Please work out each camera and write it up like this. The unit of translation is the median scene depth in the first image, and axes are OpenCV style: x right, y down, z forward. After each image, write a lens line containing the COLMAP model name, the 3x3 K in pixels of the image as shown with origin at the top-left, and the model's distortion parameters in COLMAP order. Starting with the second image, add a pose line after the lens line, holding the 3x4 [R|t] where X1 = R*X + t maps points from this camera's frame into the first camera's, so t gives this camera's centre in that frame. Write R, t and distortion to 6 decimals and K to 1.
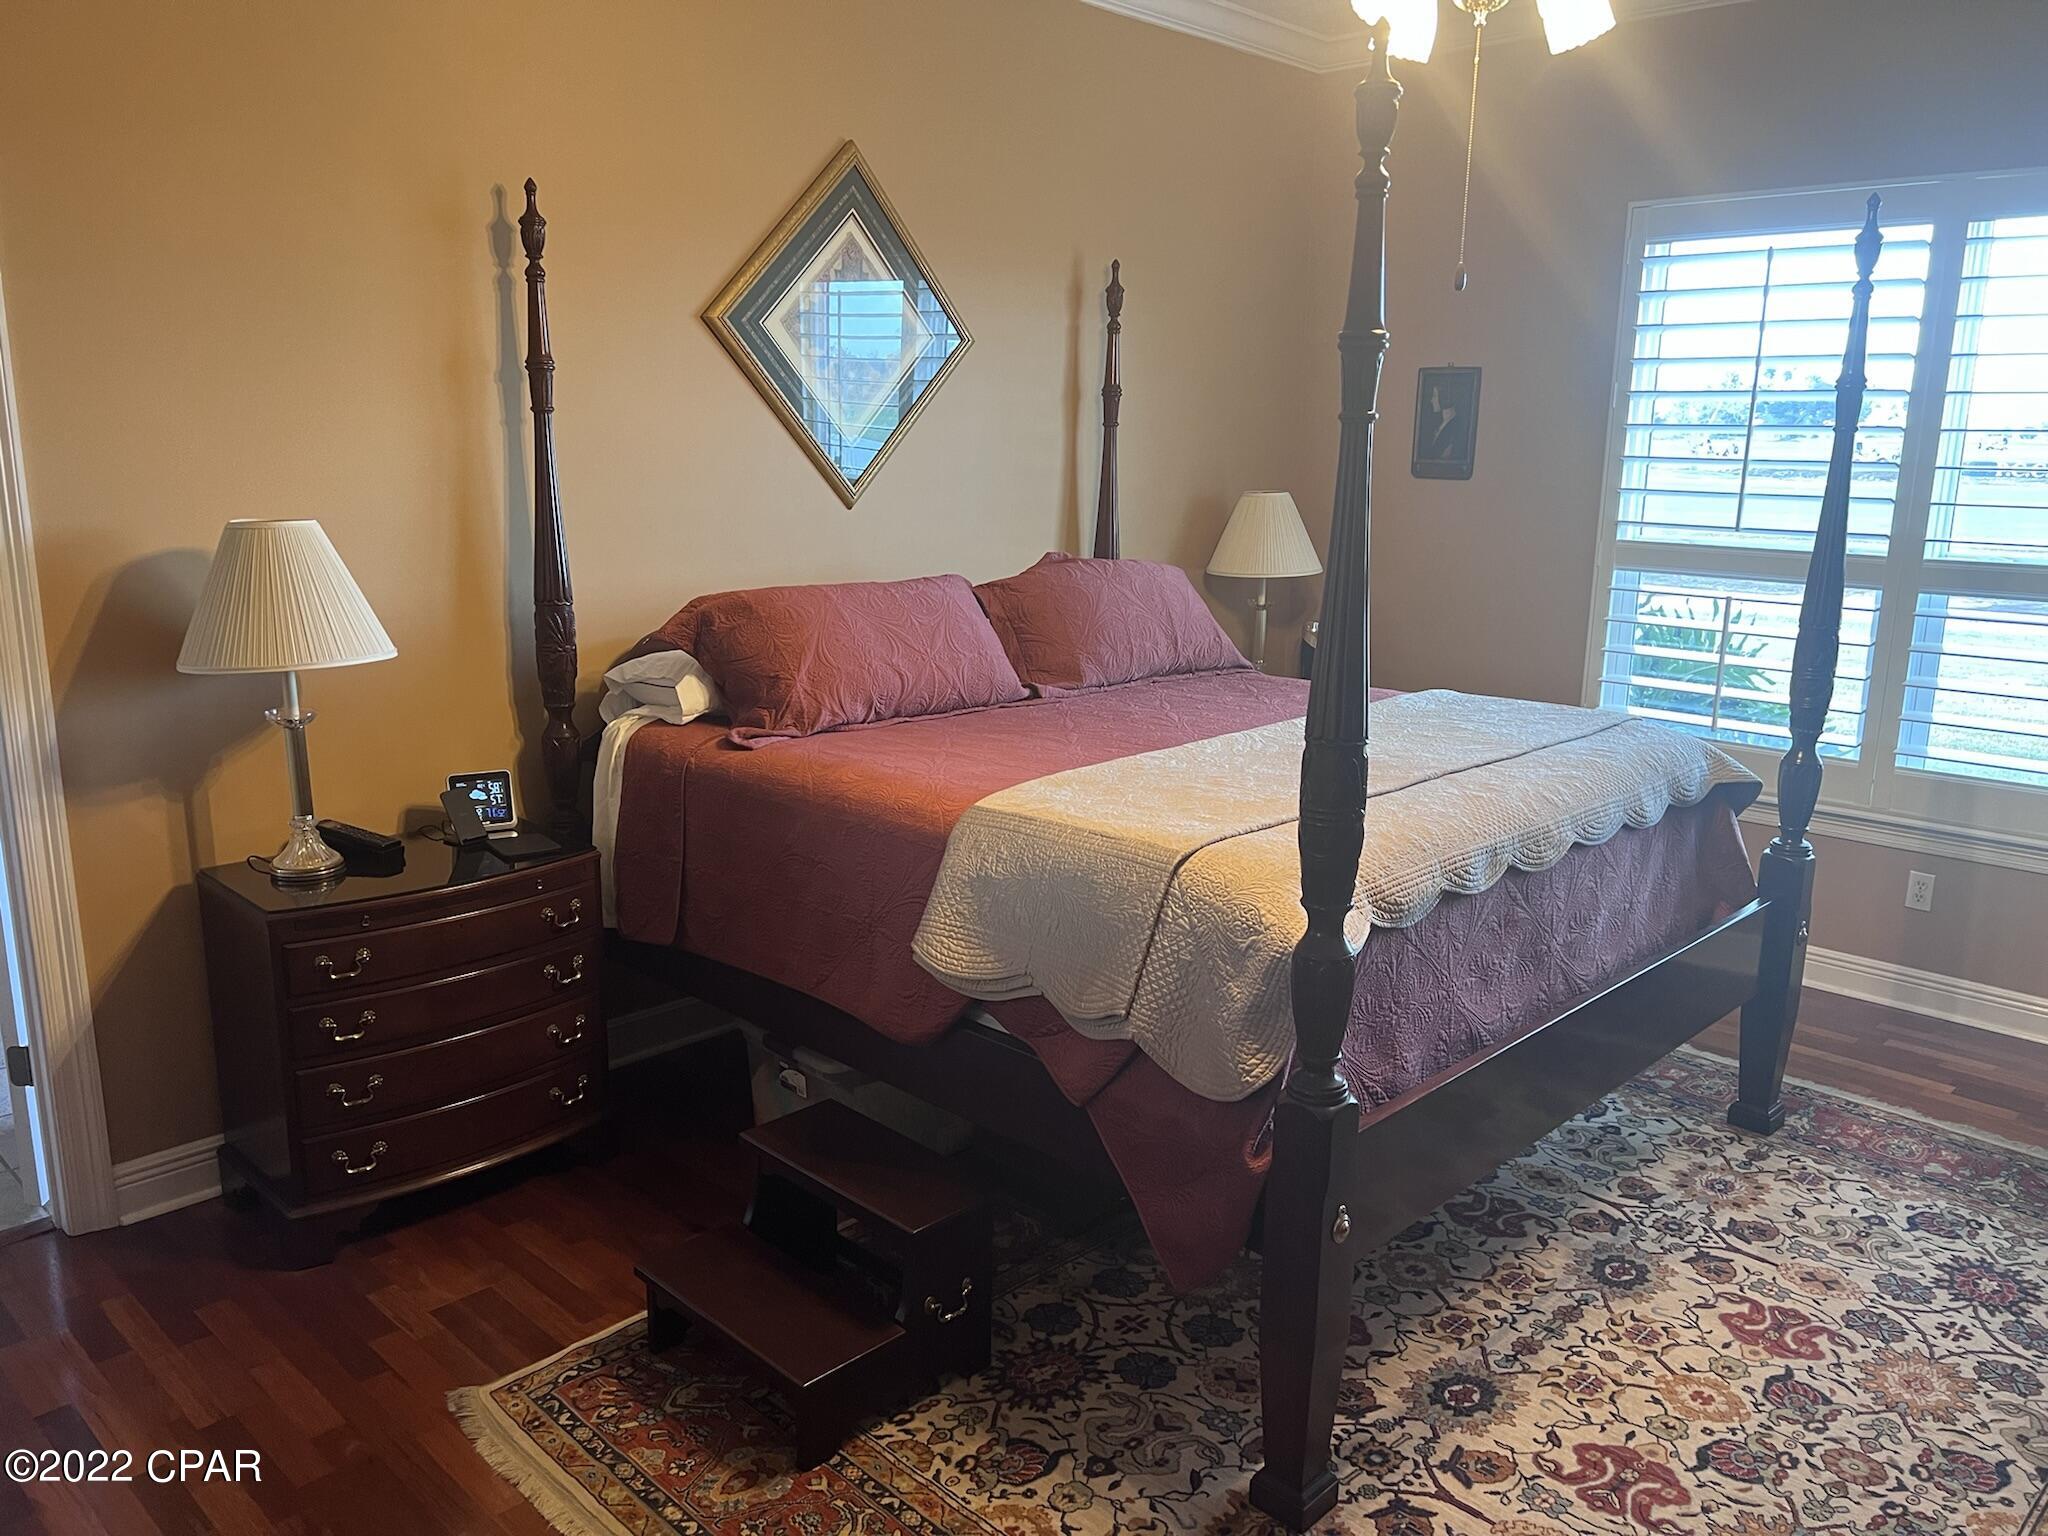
lens RADIAL K [[1562.3, 0, 1024.7], [0, 1562.3, 767.9], [0, 0, 1]] dist [0.043292, -0.042840]
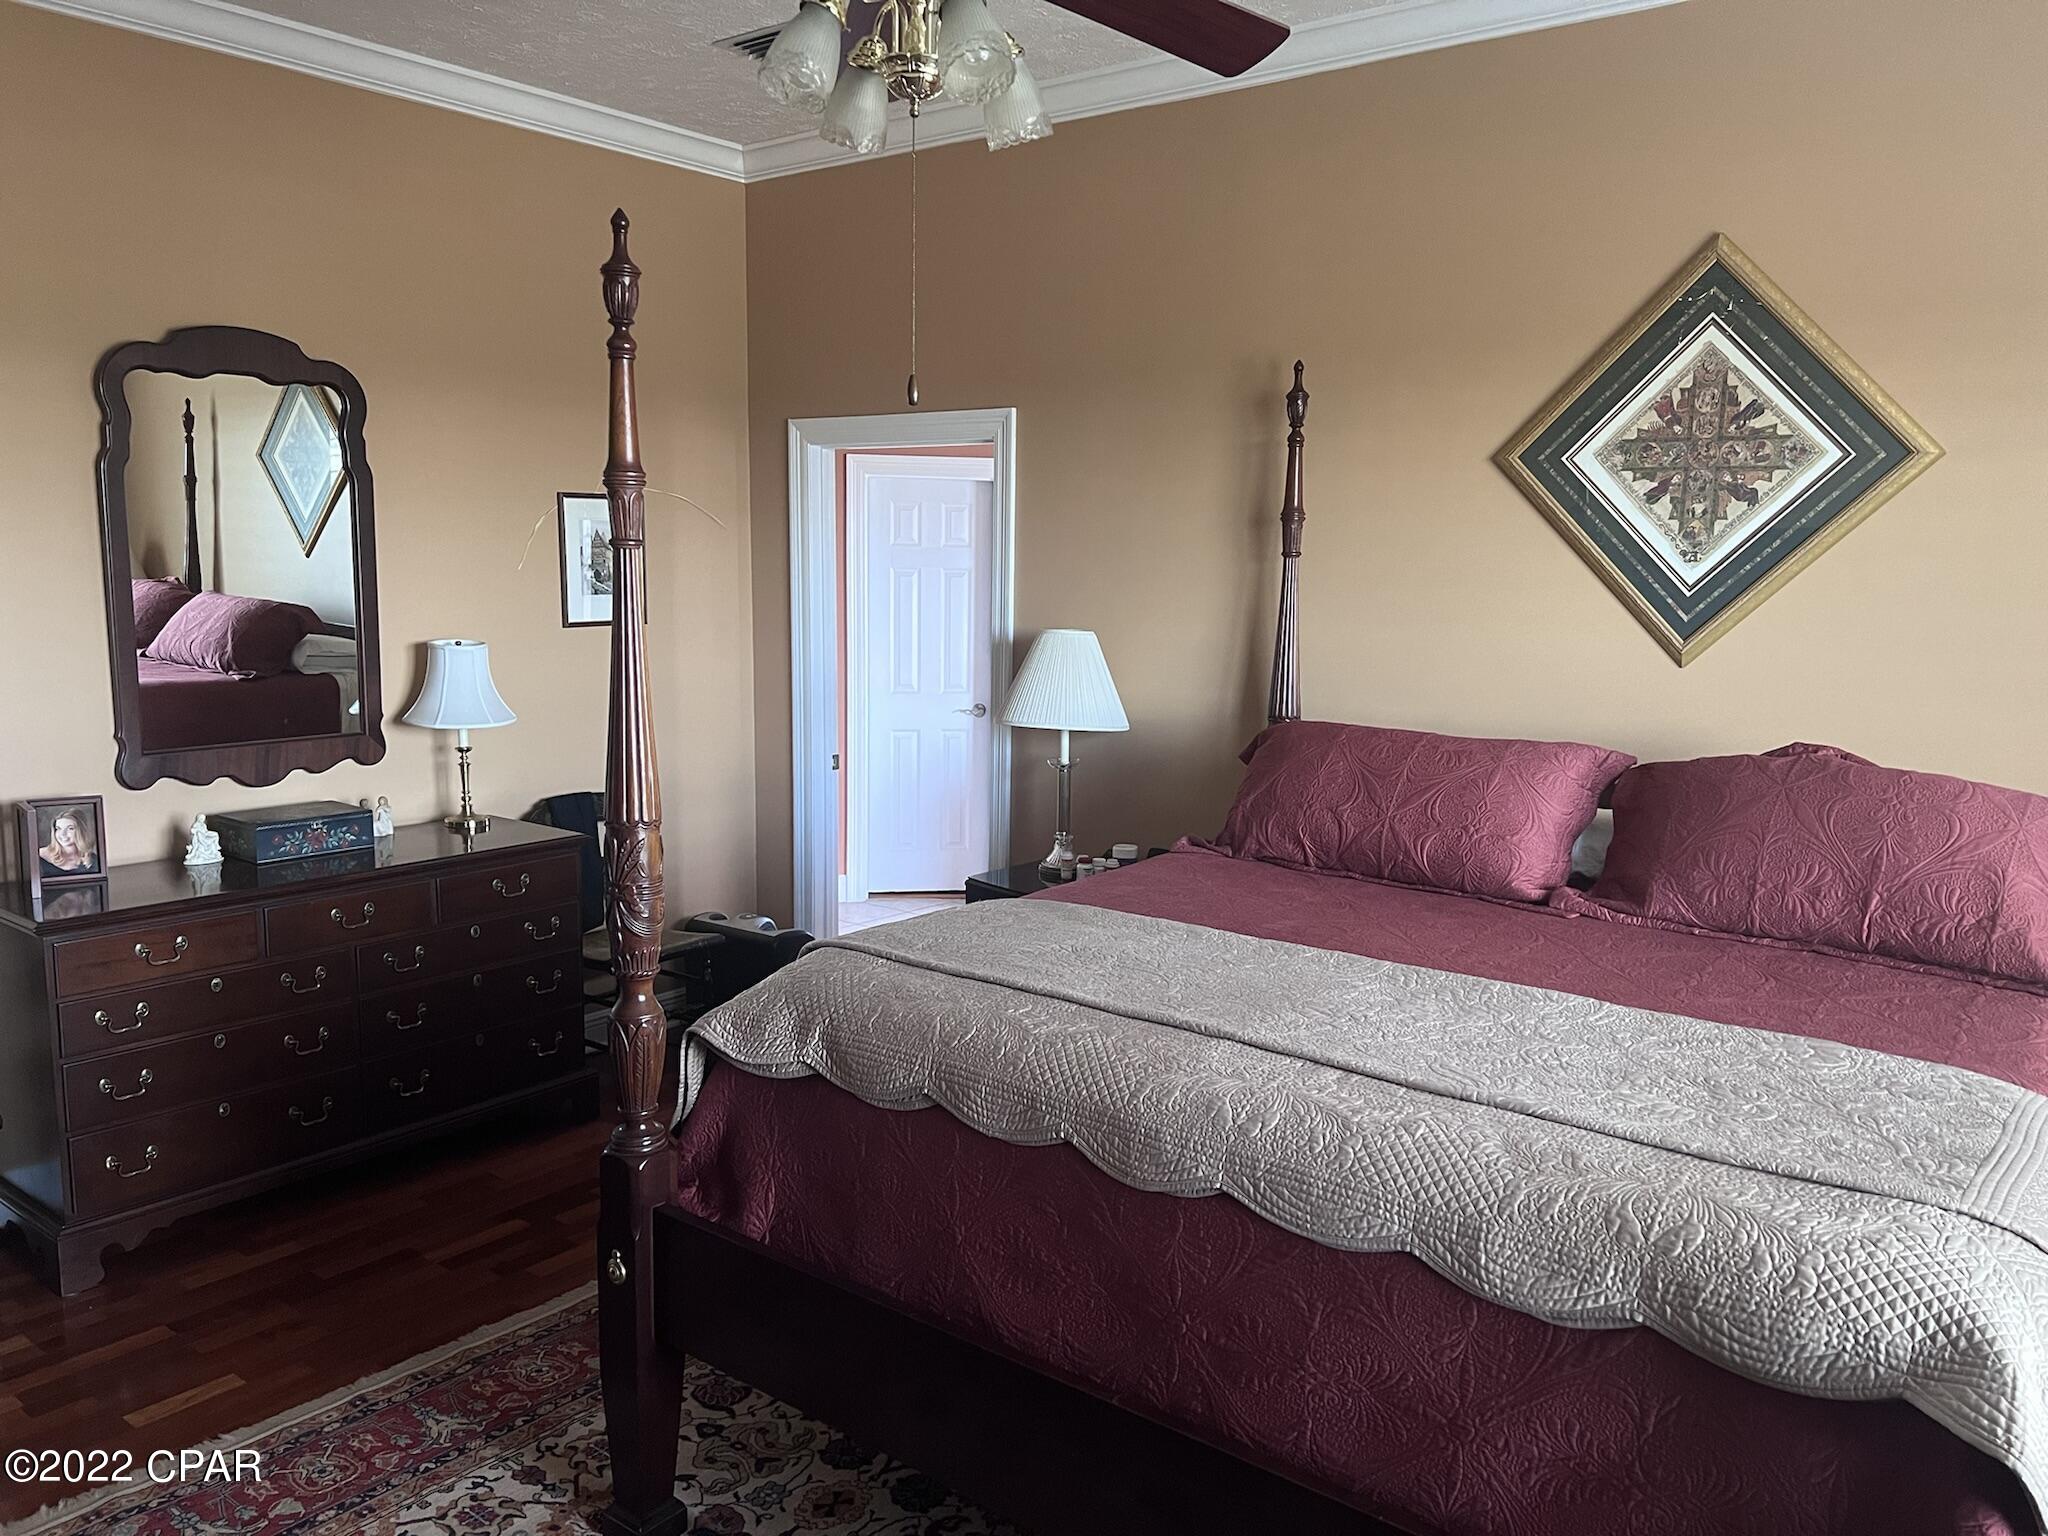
lens RADIAL K [[1562.3, 0, 1025.8], [0, 1562.3, 770.9], [0, 0, 1]] dist [0.043292, -0.042840]
pose [[0.118969, 0.127849, -0.984632, 0.747052], [-0.222056, 0.969983, 0.099117, -0.129765], [0.967749, 0.206851, 0.143787, 0.612344]]
